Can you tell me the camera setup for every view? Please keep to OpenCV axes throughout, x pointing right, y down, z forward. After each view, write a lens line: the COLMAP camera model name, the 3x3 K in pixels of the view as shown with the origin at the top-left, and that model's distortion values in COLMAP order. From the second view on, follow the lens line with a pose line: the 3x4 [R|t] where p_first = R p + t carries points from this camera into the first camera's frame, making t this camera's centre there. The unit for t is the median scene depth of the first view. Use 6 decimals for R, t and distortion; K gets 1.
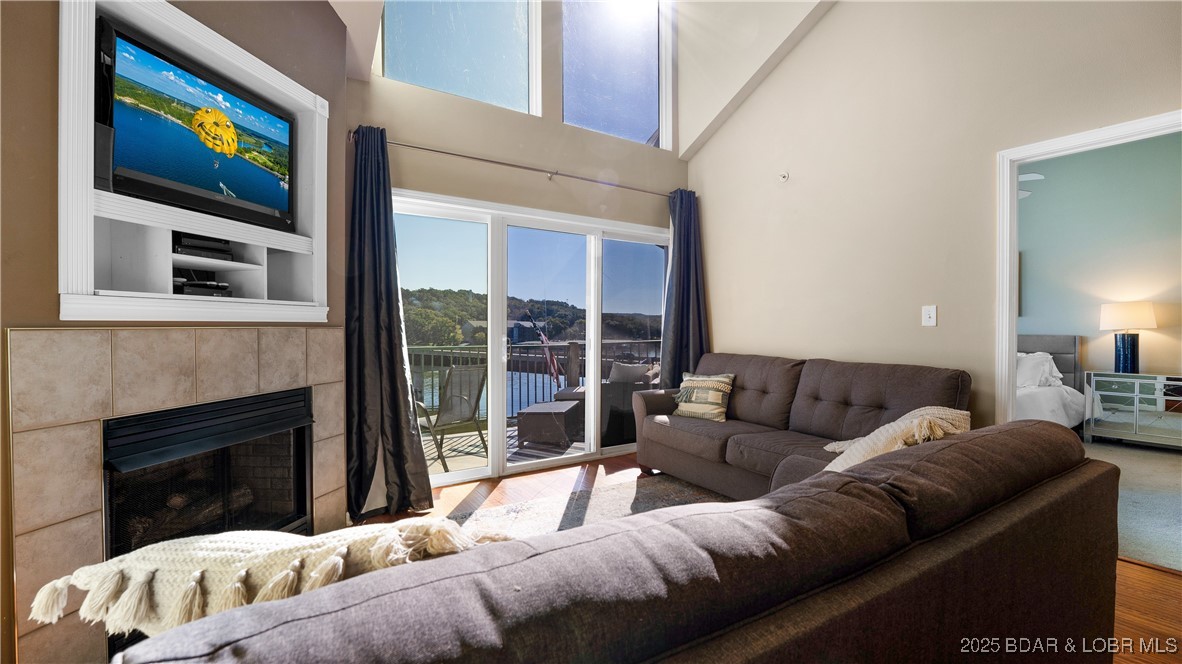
lens RADIAL K [[490.0, 0, 584.5], [0, 490.0, 335.1], [0, 0, 1]] dist [-0.009403, -0.000044]
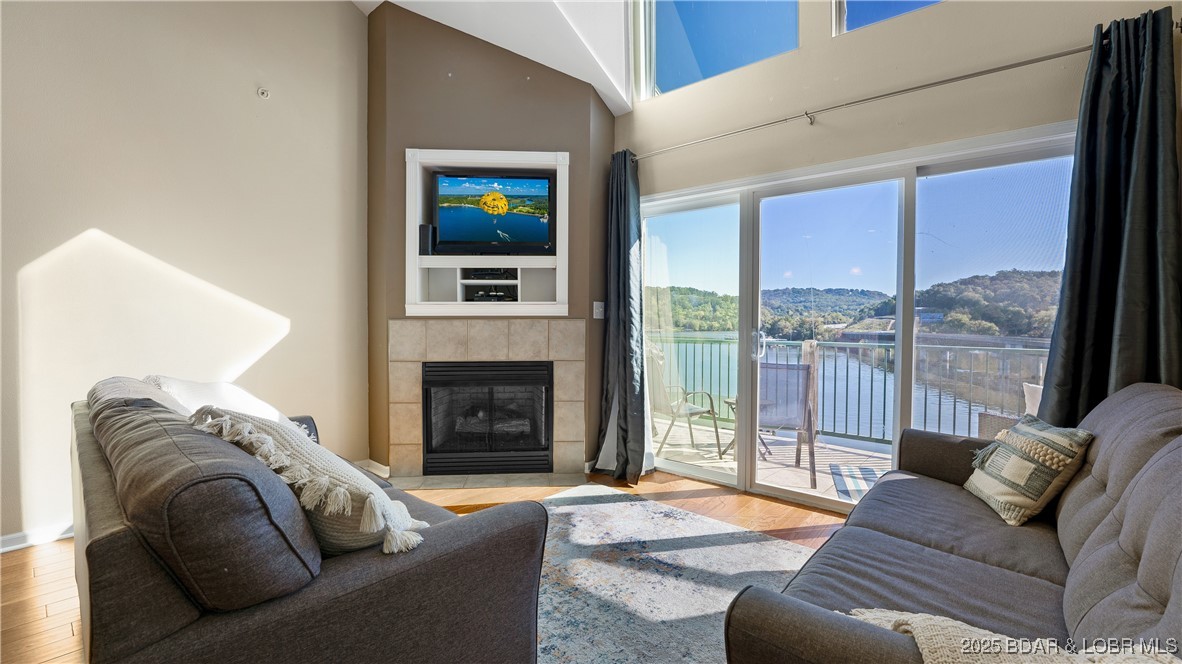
lens RADIAL K [[518.8, 0, 588.7], [0, 518.8, 335.4], [0, 0, 1]] dist [-0.000071, 0.000208]
pose [[0.284102, 0.031778, -0.958267, 0.976313], [-0.019451, 0.999436, 0.027376, -0.013822], [0.958597, 0.010862, 0.284560, 0.719972]]
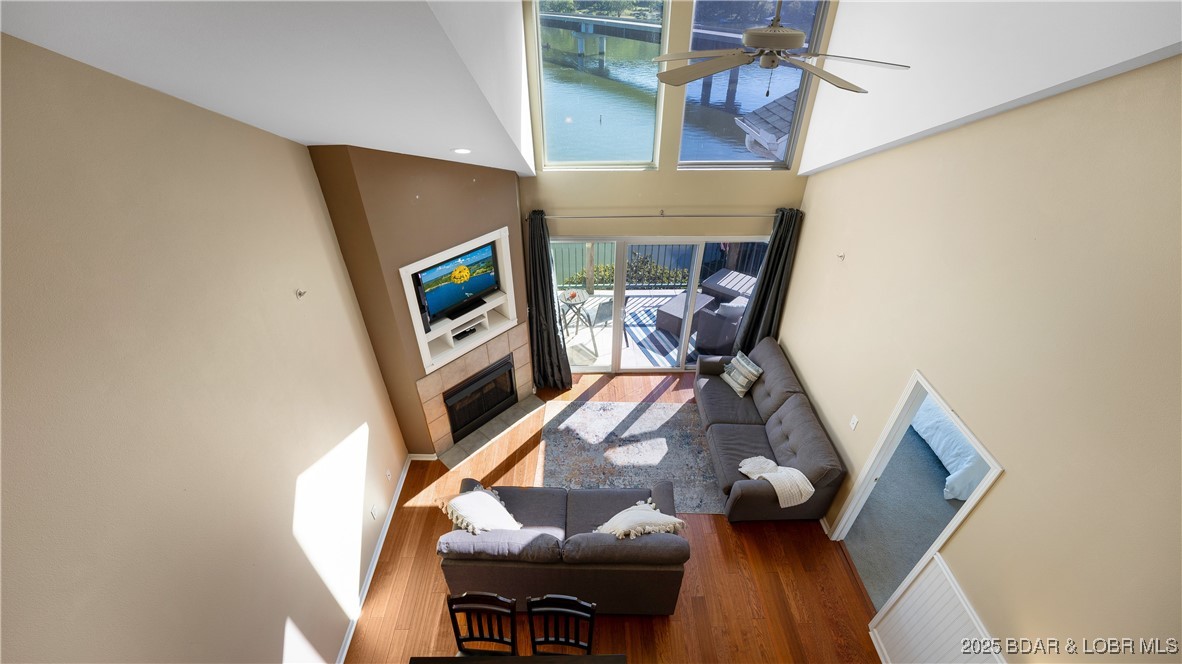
lens RADIAL K [[477.3, 0, 591.0], [0, 477.3, 332.0], [0, 0, 1]] dist [0.000873, 0.000008]
pose [[0.857175, 0.313032, -0.408978, 0.659511], [-0.014397, 0.808345, 0.588533, -1.349231], [0.514825, -0.498588, 0.697399, -0.314184]]
